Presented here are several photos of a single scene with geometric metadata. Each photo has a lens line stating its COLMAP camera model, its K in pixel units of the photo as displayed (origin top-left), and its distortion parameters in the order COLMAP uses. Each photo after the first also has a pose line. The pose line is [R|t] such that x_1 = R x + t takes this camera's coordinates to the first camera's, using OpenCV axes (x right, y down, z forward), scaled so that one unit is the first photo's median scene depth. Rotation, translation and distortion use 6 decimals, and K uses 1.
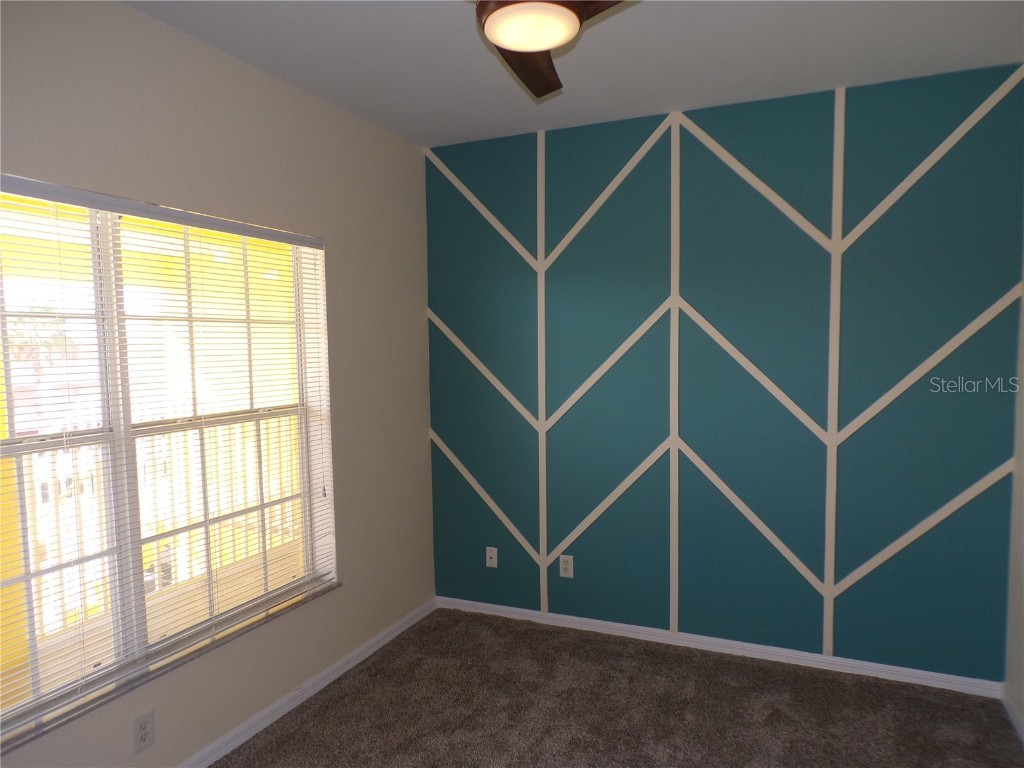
lens RADIAL K [[695.3, 0, 512.8], [0, 695.3, 390.2], [0, 0, 1]] dist [-0.004678, 0.014080]
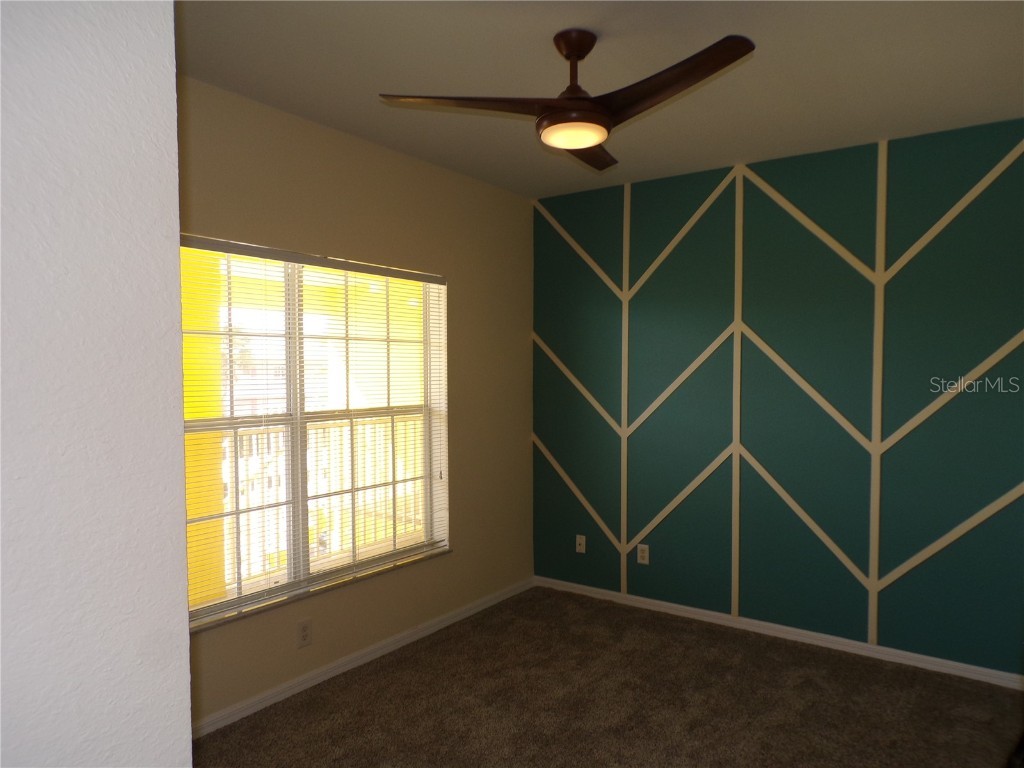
lens RADIAL K [[695.3, 0, 512.8], [0, 695.3, 390.2], [0, 0, 1]] dist [-0.004678, 0.014080]
pose [[0.979289, 0.020178, -0.201460, 0.109355], [-0.027444, 0.999067, -0.033340, 0.029893], [0.200599, 0.038178, 0.978929, -0.220191]]
